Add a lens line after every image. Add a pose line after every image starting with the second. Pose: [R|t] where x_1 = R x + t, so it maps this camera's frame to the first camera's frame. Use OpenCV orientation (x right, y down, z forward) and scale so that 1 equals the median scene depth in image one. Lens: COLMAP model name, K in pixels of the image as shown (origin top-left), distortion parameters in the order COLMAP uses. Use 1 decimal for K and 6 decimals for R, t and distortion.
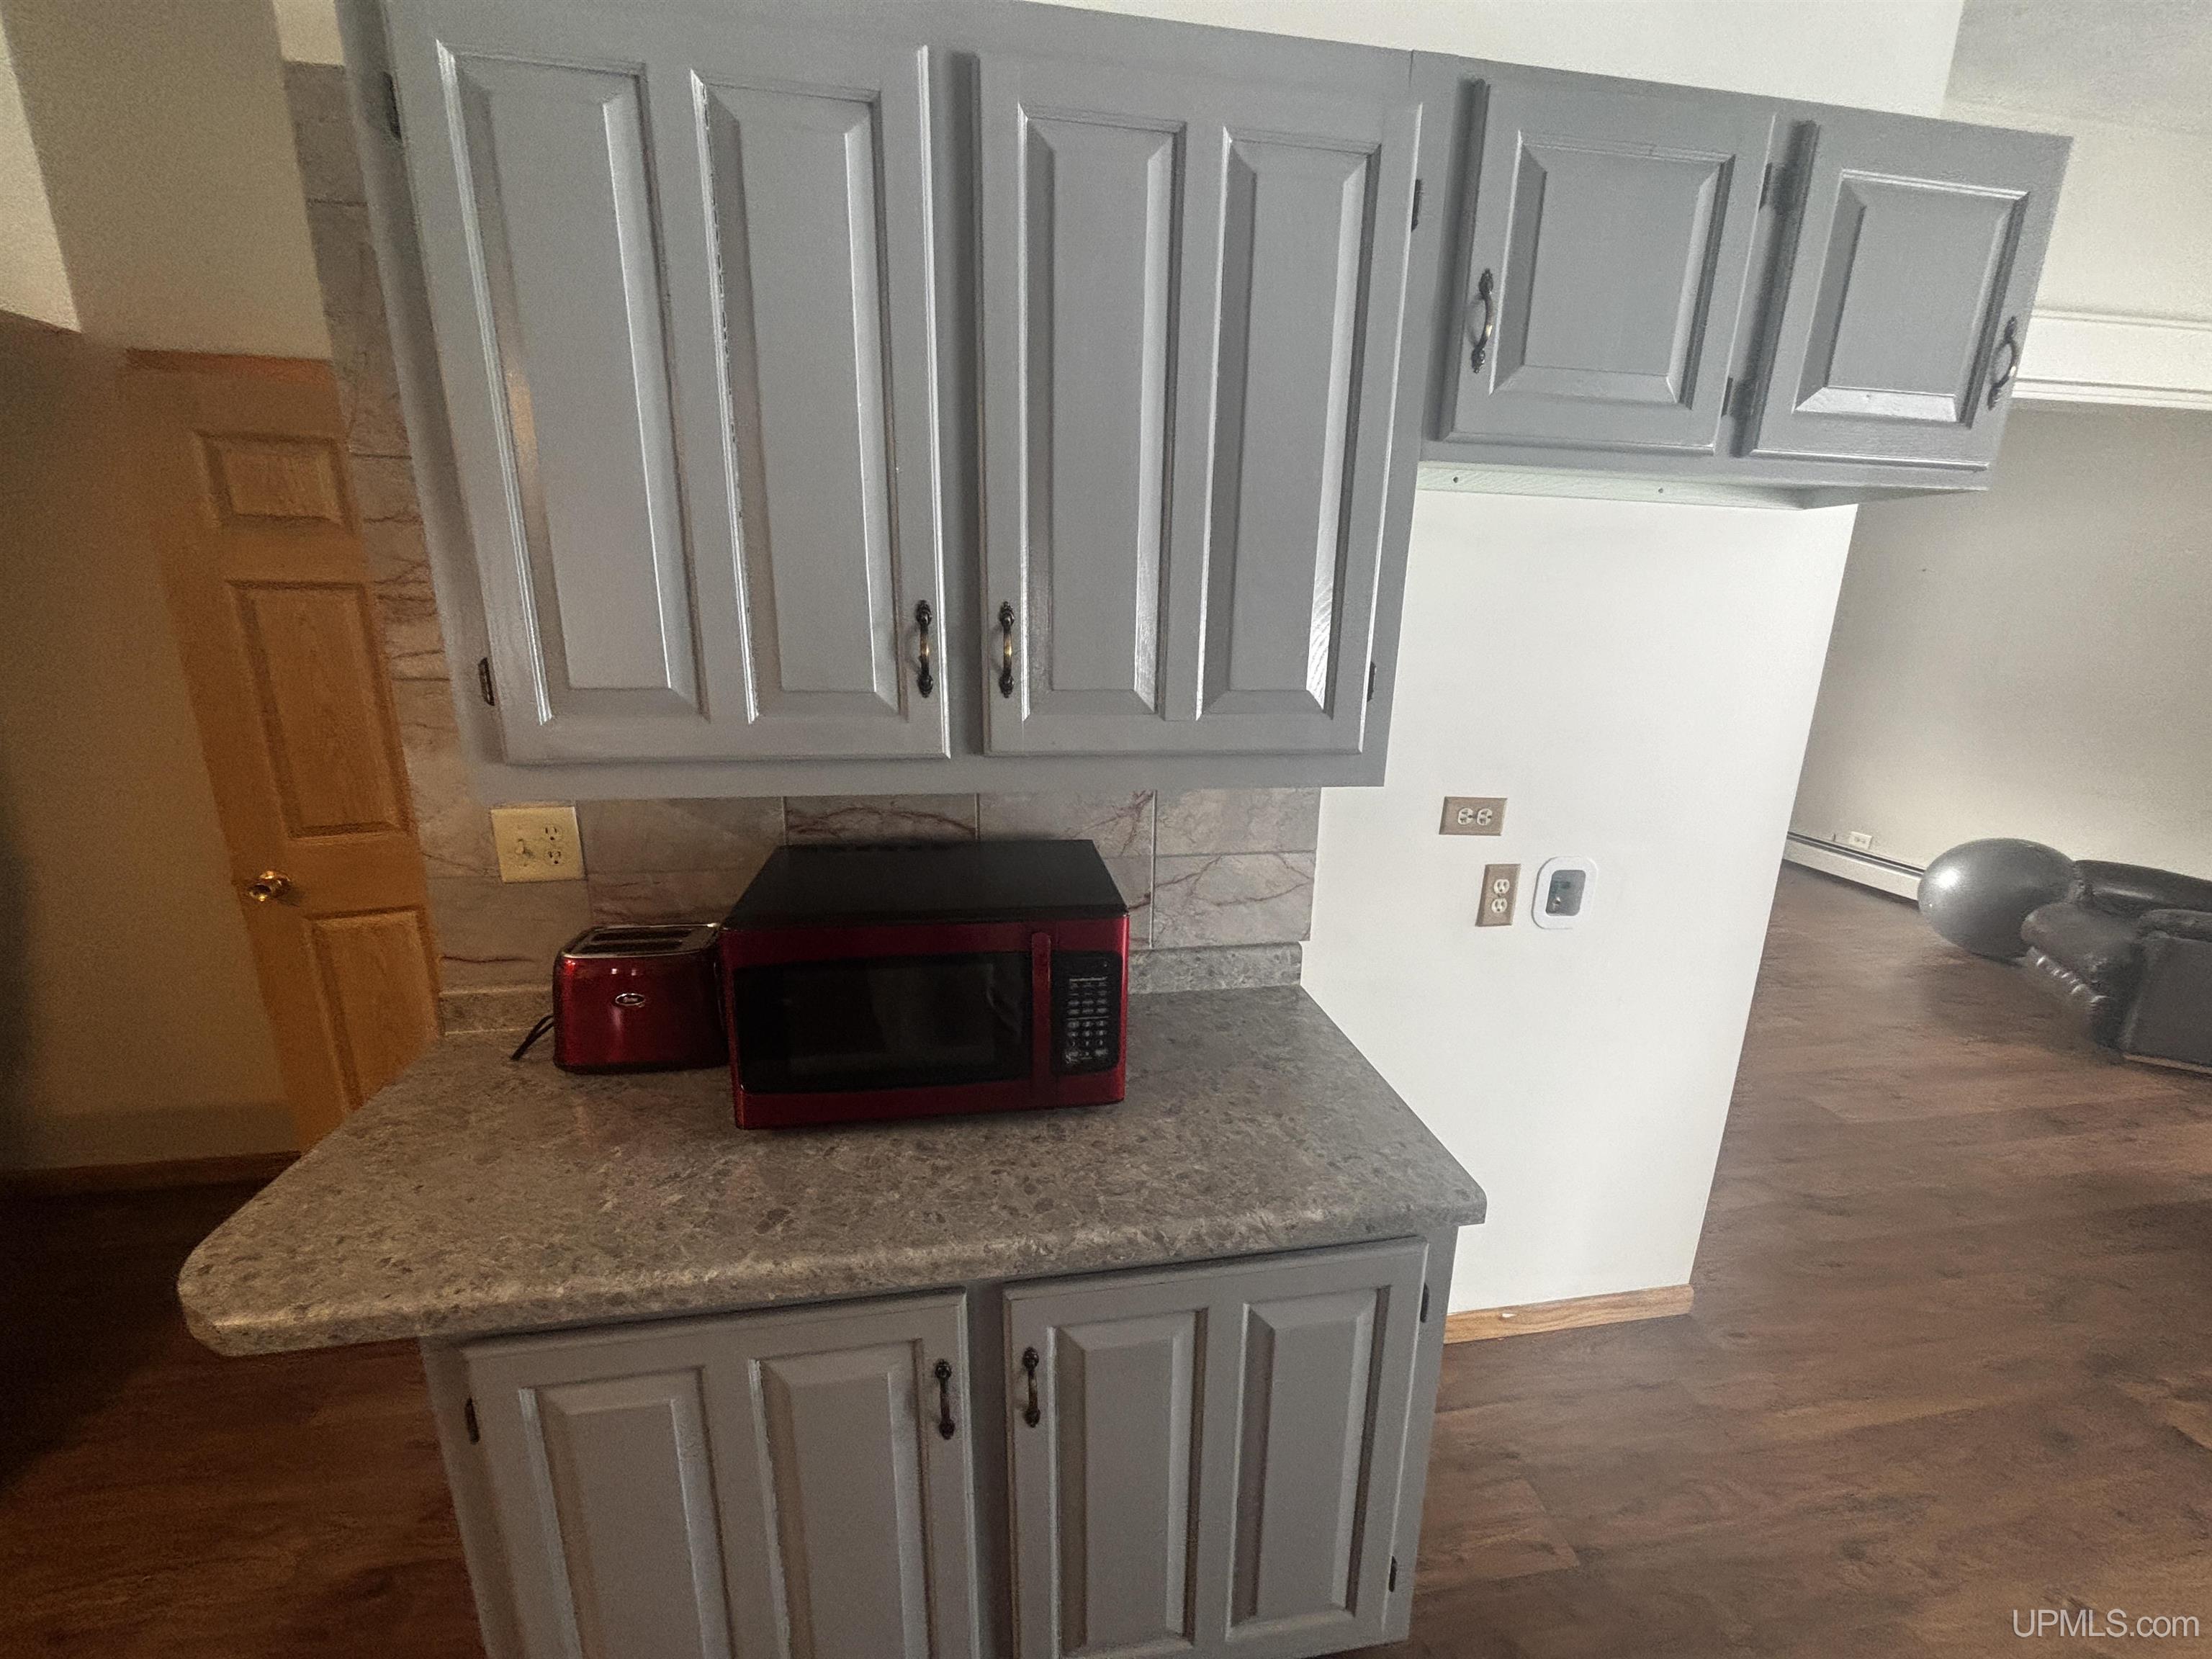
lens RADIAL K [[891.3, 0, 1108.7], [0, 891.3, 831.8], [0, 0, 1]] dist [0.001999, -0.001667]
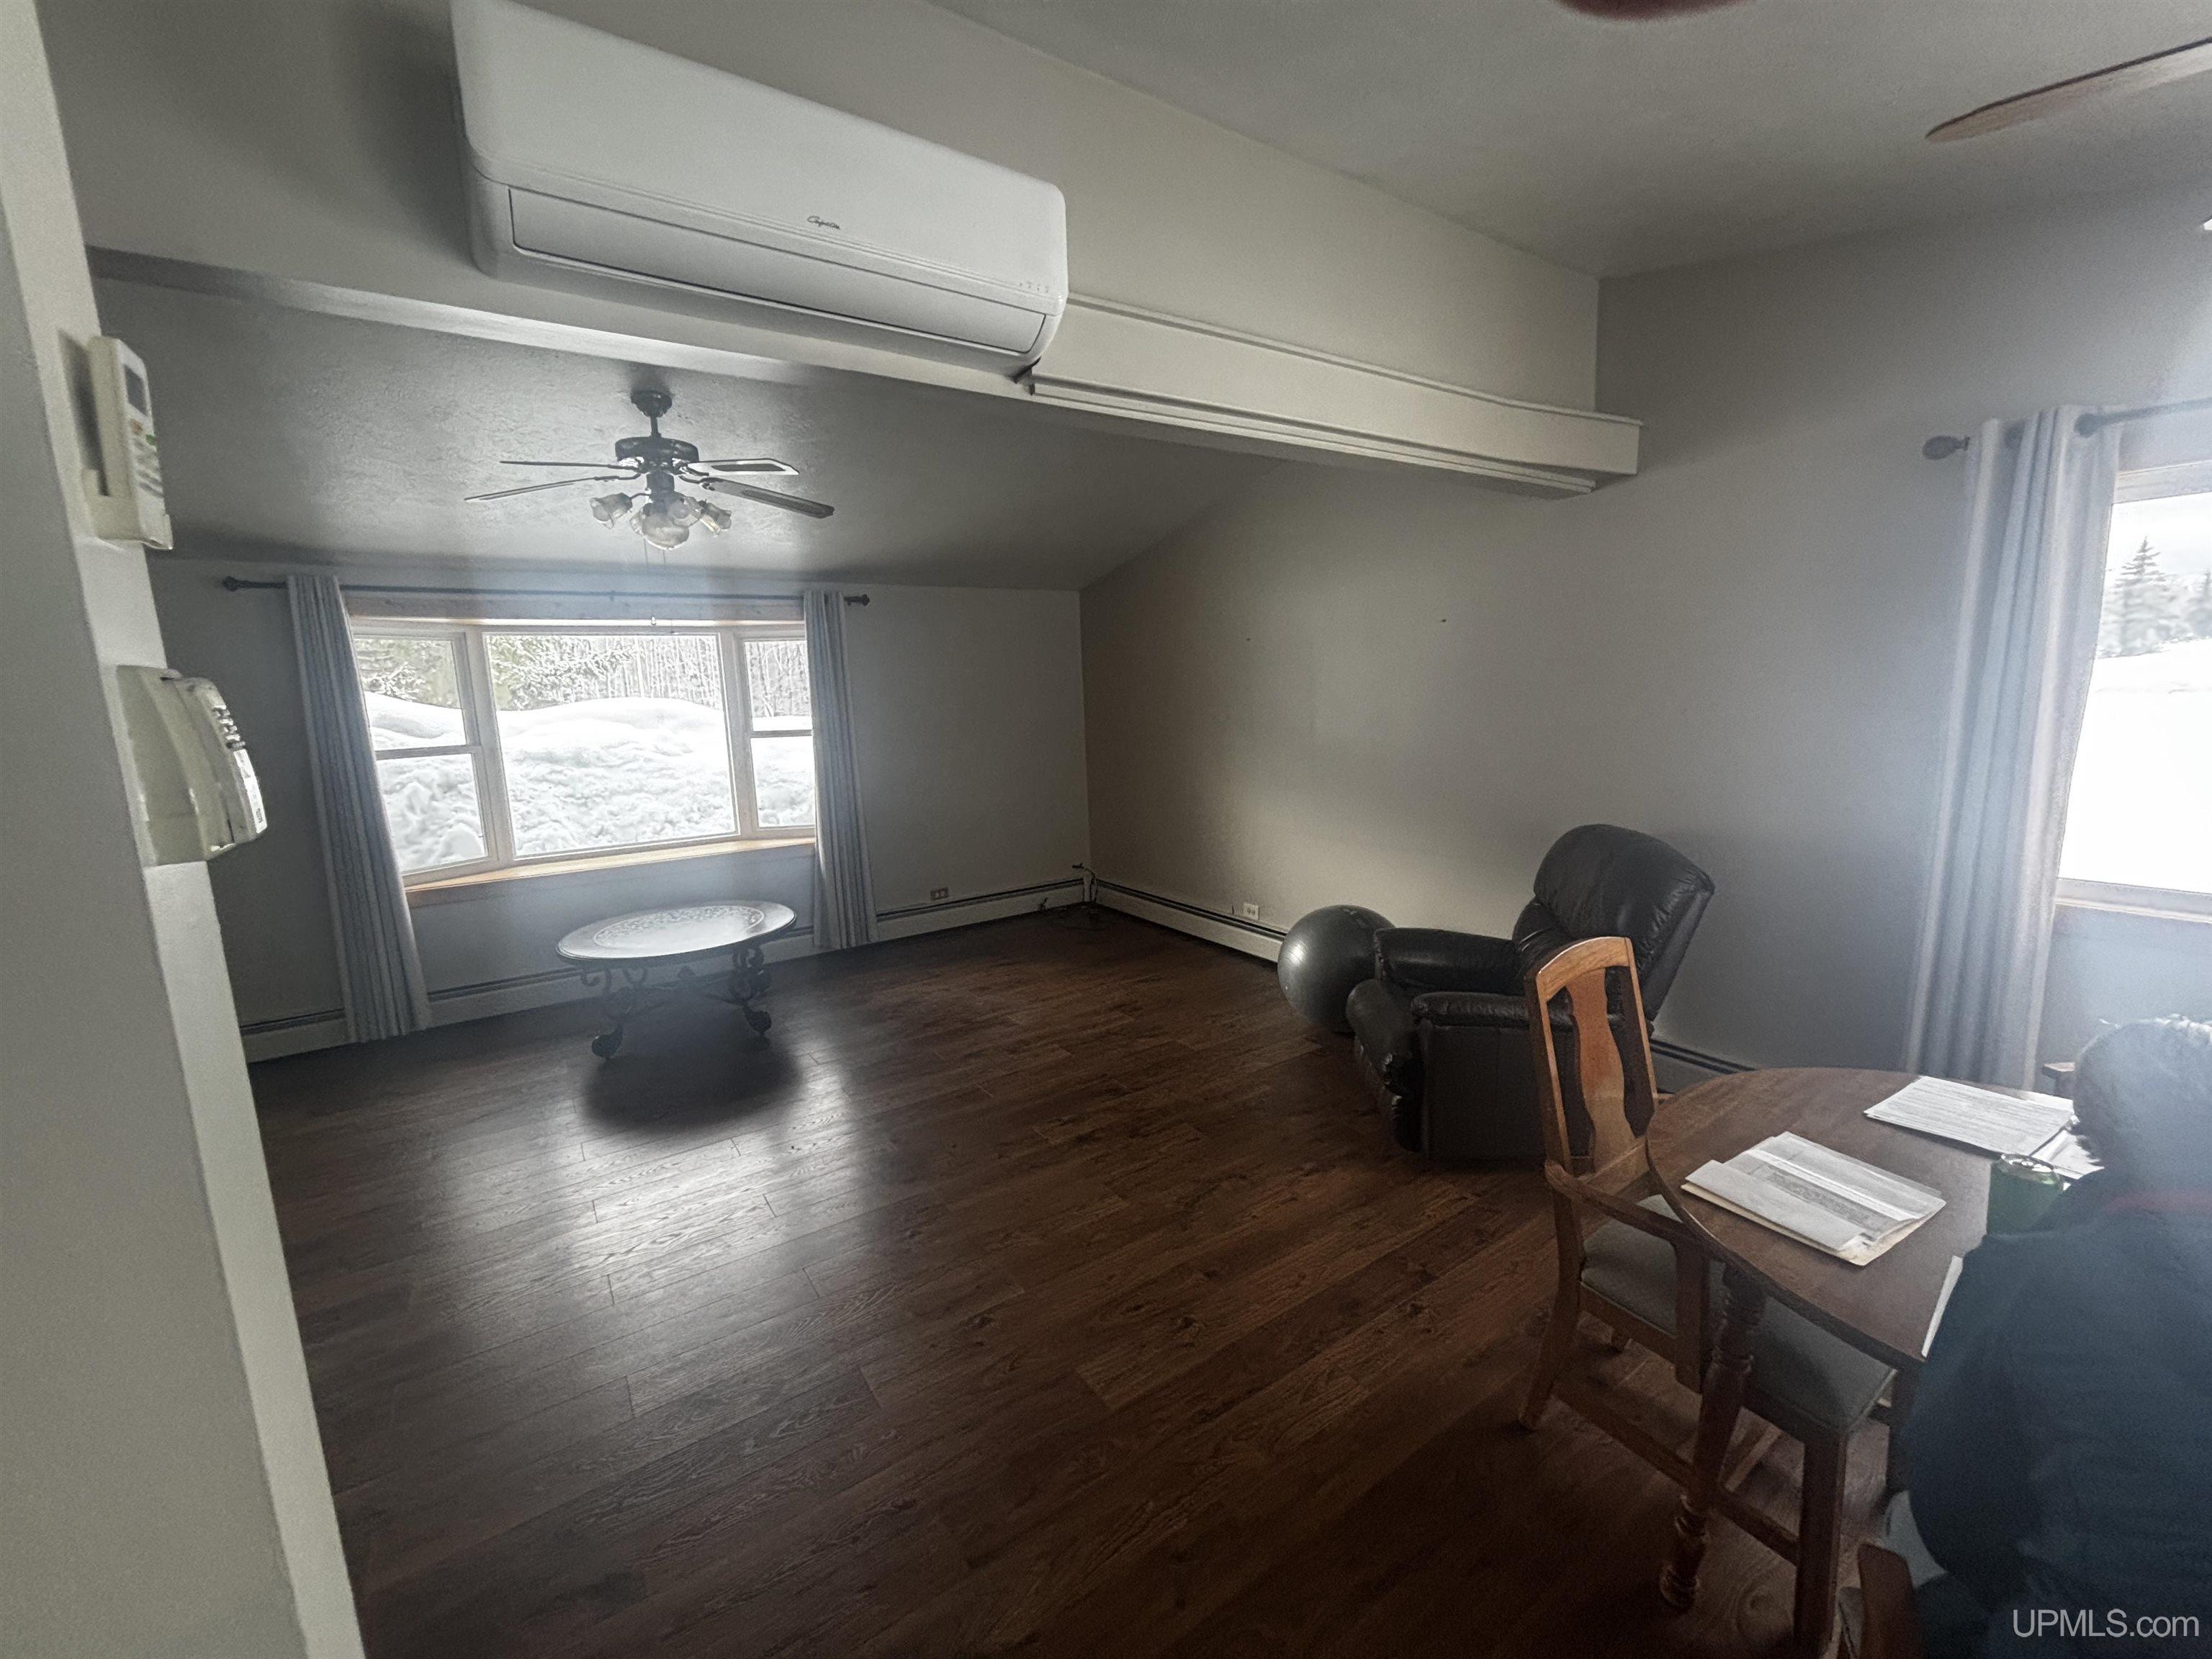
lens RADIAL K [[891.3, 0, 1106.0], [0, 891.3, 827.4], [0, 0, 1]] dist [0.001999, -0.001667]
pose [[0.907220, -0.114709, 0.404715, 0.485393], [0.155869, 0.985284, -0.070140, -0.057333], [-0.390713, 0.126715, 0.911749, 0.253069]]
